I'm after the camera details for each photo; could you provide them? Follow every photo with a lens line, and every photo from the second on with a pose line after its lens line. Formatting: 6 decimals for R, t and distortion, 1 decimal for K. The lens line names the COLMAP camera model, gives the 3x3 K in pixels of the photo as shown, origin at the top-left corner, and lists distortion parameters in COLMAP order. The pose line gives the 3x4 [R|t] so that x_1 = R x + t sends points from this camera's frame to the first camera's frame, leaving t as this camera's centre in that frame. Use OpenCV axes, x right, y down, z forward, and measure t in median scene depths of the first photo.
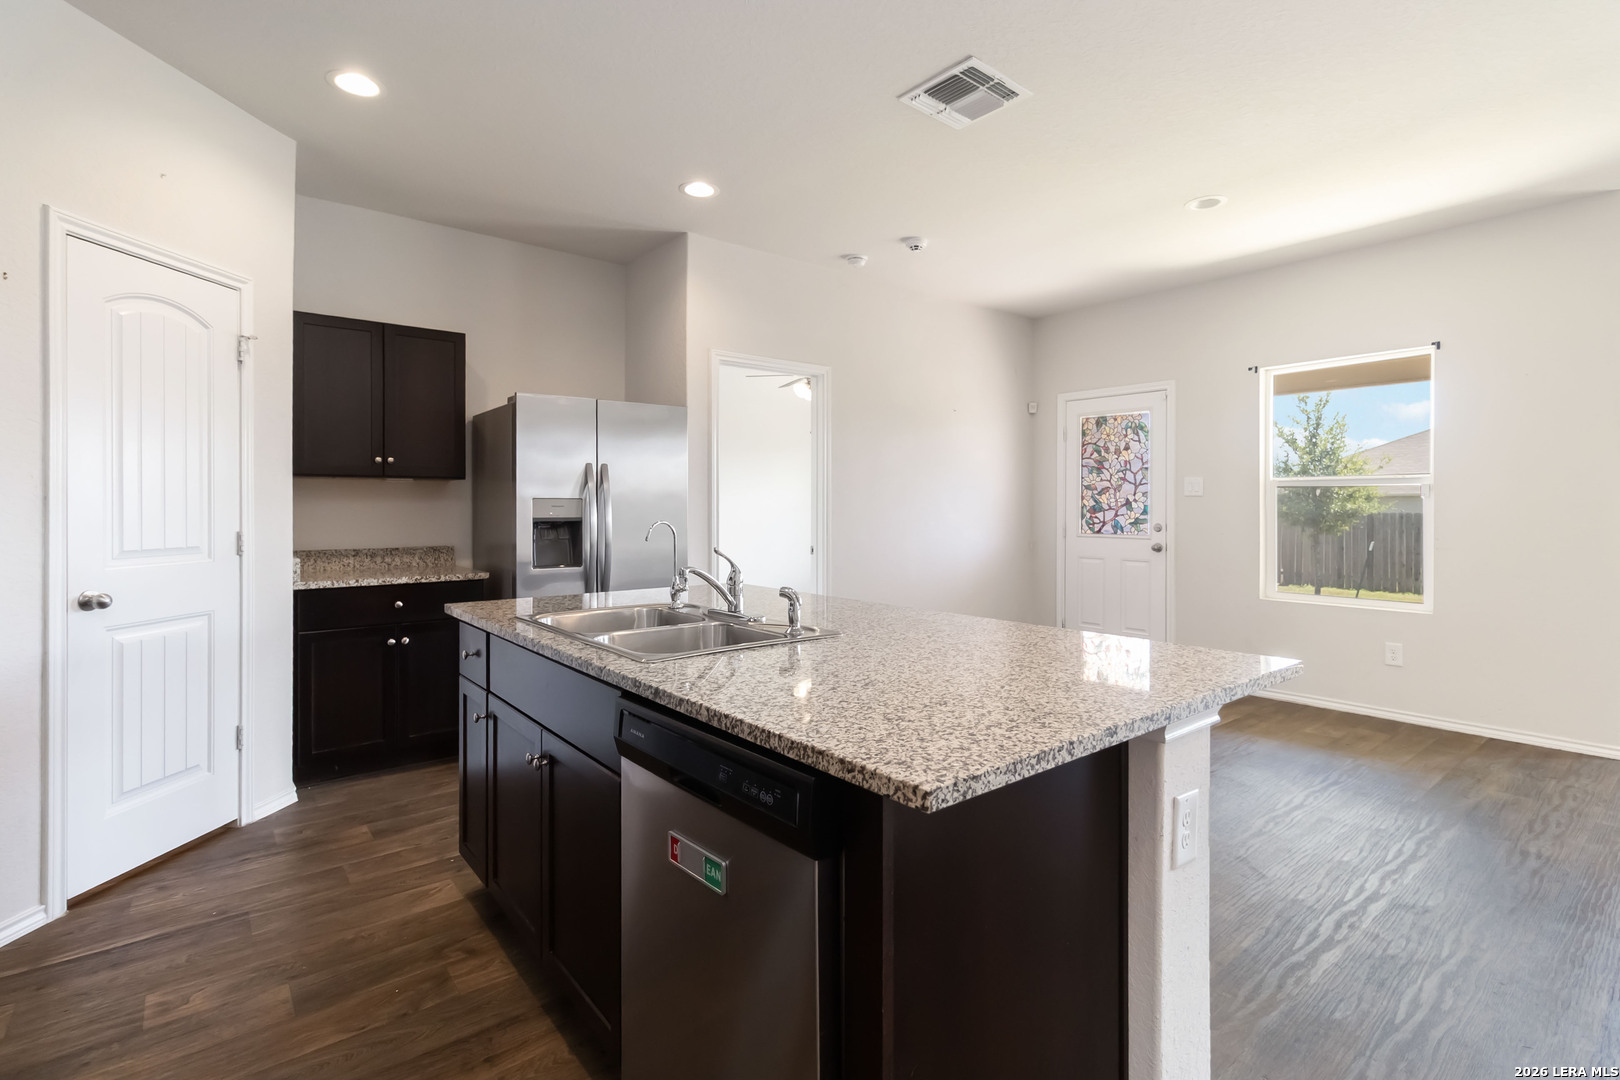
lens RADIAL K [[761.1, 0, 813.5], [0, 761.1, 503.9], [0, 0, 1]] dist [0.002034, -0.000768]
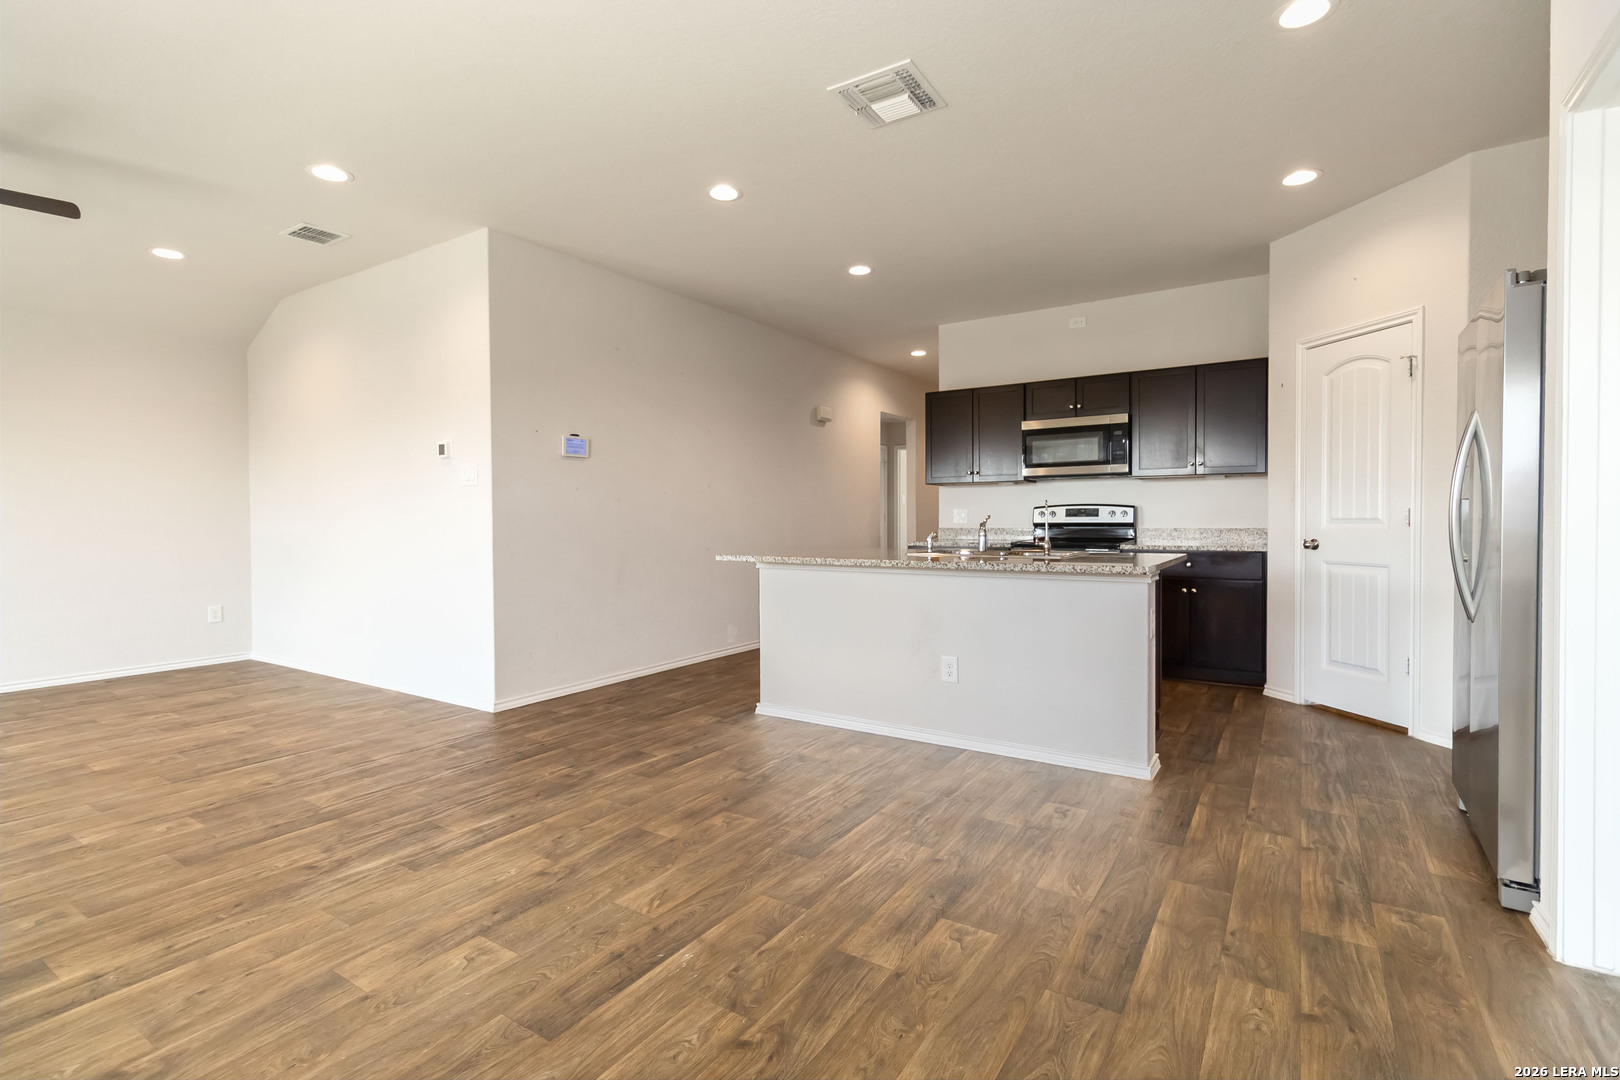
lens RADIAL K [[761.1, 0, 817.9], [0, 761.1, 537.4], [0, 0, 1]] dist [0.002034, -0.000768]
pose [[-0.952750, 0.012791, -0.303486, 0.709810], [0.006670, 0.999753, 0.021198, 0.060965], [0.303682, 0.018173, -0.952600, 2.287265]]
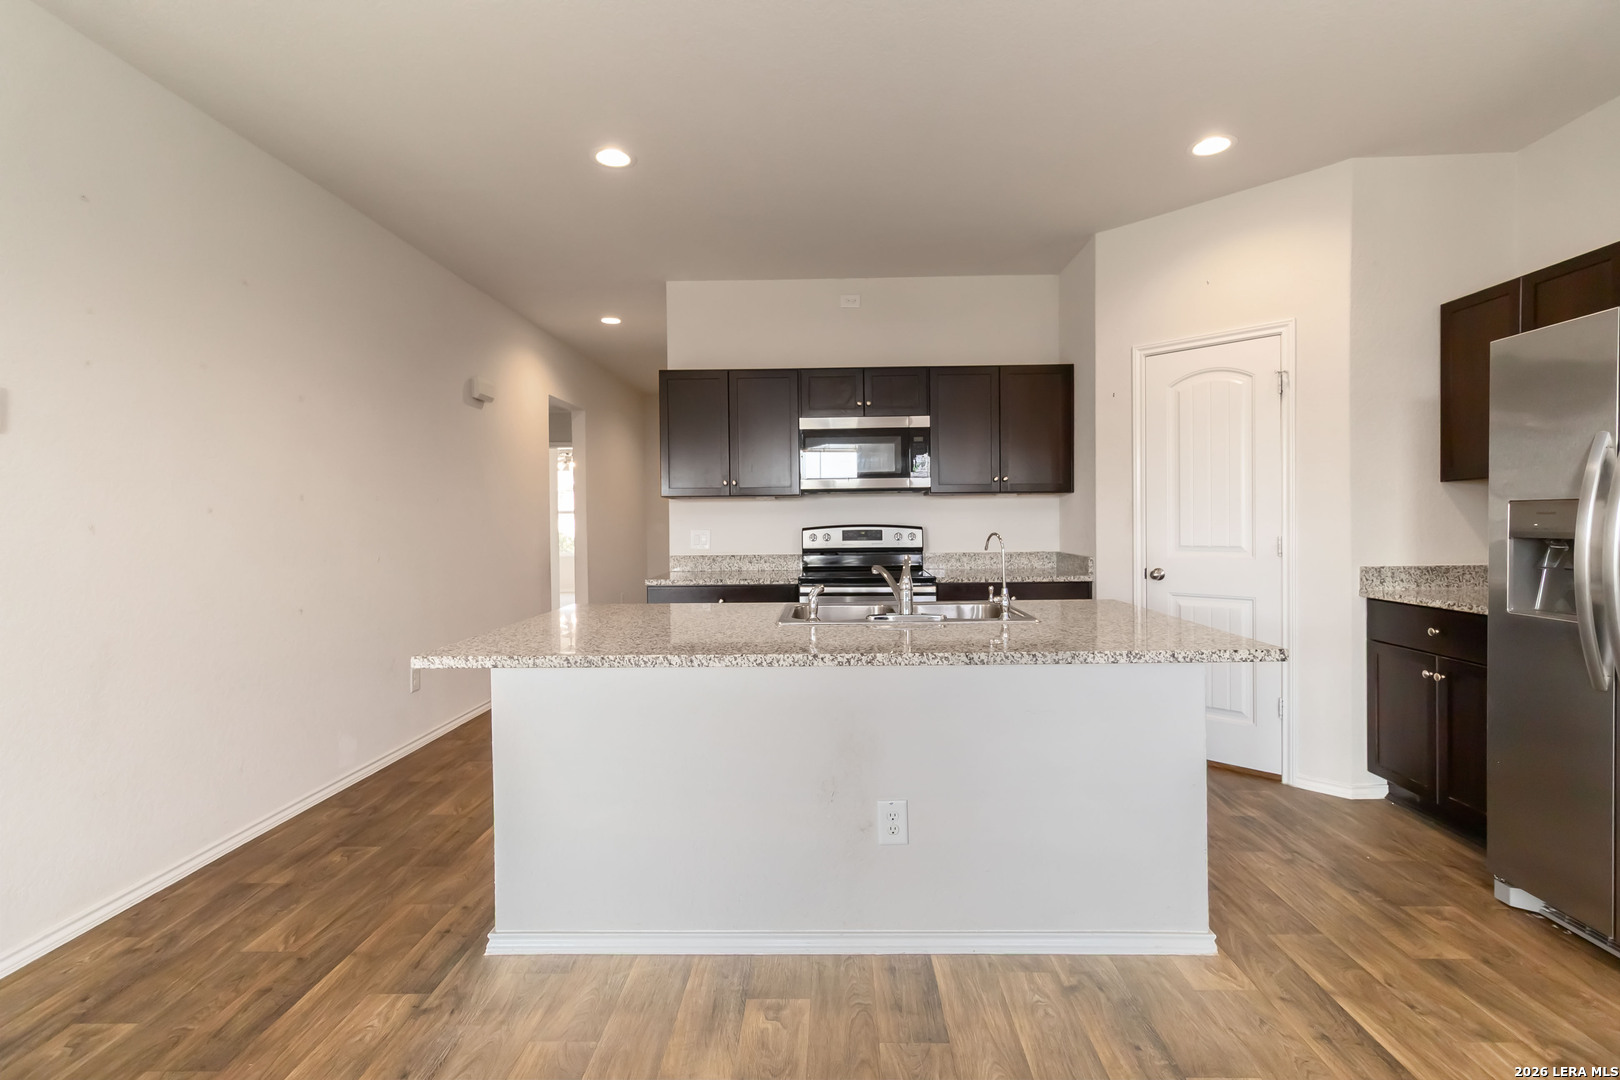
lens RADIAL K [[761.1, 0, 825.4], [0, 761.1, 529.4], [0, 0, 1]] dist [0.002034, -0.000768]
pose [[-0.648096, 0.017455, -0.761359, 0.730098], [0.013563, 0.999843, 0.011377, 0.002007], [0.761438, -0.002953, -0.648231, 1.456708]]
